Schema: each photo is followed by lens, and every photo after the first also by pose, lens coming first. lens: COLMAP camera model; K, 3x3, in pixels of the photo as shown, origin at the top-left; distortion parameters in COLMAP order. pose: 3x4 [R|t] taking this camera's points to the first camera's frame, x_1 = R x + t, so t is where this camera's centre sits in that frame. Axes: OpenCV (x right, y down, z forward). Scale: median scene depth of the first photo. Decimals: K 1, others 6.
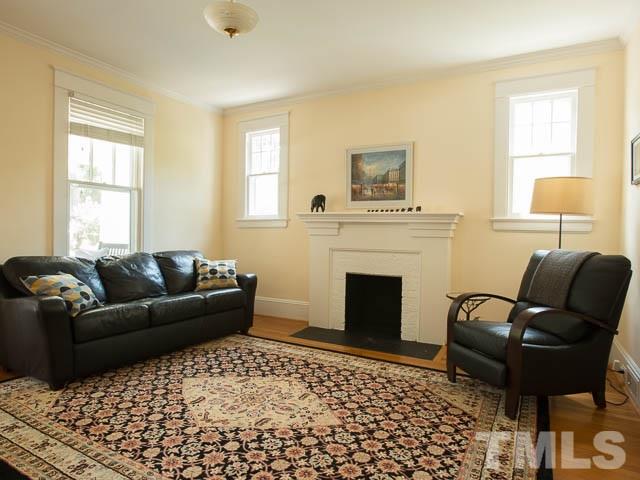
lens RADIAL K [[390.2, 0, 320.0], [0, 390.2, 240.0], [0, 0, 1]] dist [-0.046526, 0.001951]
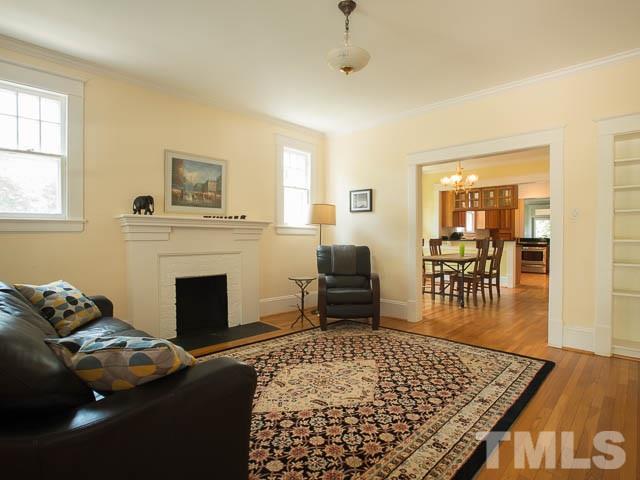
lens RADIAL K [[353.2, 0, 320.0], [0, 353.2, 240.0], [0, 0, 1]] dist [-0.040368, -0.000609]
pose [[0.245031, -0.030357, 0.969040, -0.821260], [0.014408, 0.999513, 0.027668, -0.037085], [-0.969408, 0.007183, 0.245349, 0.506991]]
